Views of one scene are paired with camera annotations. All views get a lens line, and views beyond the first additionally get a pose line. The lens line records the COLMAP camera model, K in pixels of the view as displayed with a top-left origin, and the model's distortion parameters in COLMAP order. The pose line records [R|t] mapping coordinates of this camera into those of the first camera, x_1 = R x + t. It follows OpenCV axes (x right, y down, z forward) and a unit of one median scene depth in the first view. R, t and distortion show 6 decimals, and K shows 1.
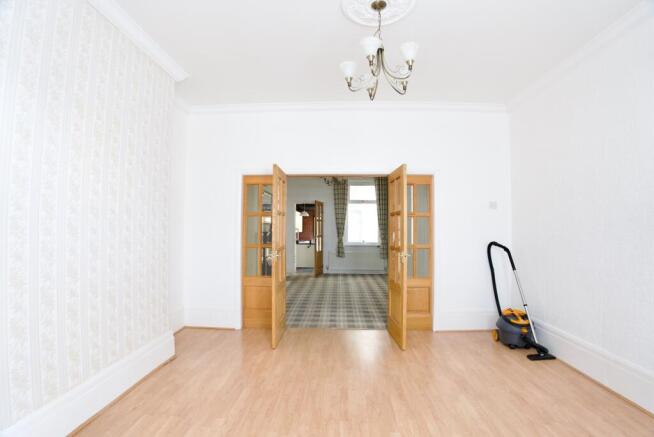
lens RADIAL K [[309.1, 0, 327.0], [0, 309.1, 218.5], [0, 0, 1]] dist [-0.078170, 0.001656]
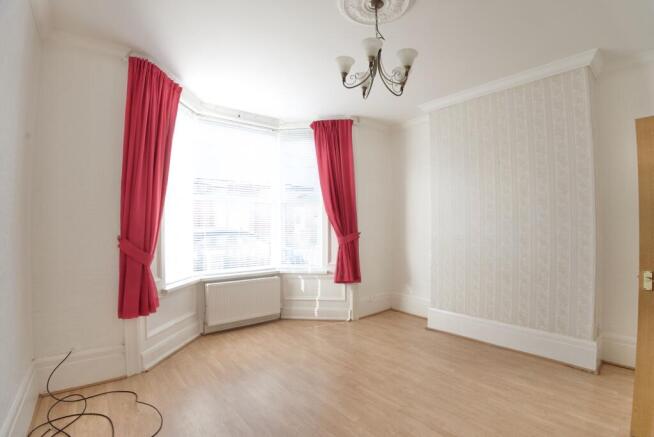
lens RADIAL K [[309.1, 0, 327.0], [0, 309.1, 218.5], [0, 0, 1]] dist [-0.078170, 0.001656]
pose [[-0.759285, -0.020832, -0.650425, 0.668680], [0.014759, 0.998679, -0.049215, 0.032032], [0.650591, -0.046968, -0.757975, 1.157824]]
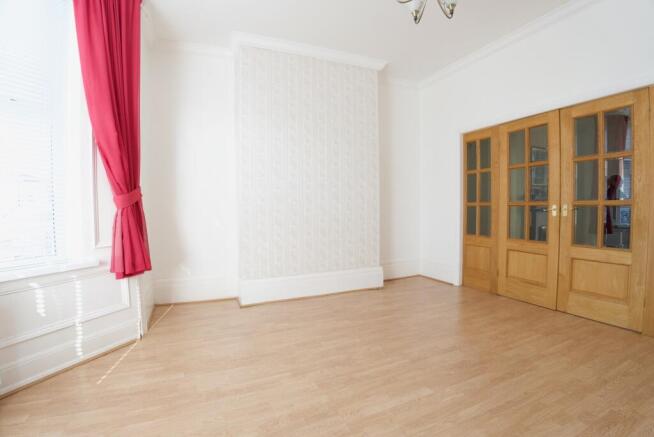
lens RADIAL K [[309.1, 0, 327.0], [0, 309.1, 218.5], [0, 0, 1]] dist [-0.078170, 0.001656]
pose [[0.421240, 0.017454, -0.906781, 0.589069], [0.043171, 0.998296, 0.039270, 0.104703], [0.905921, -0.055689, 0.419768, 0.241332]]
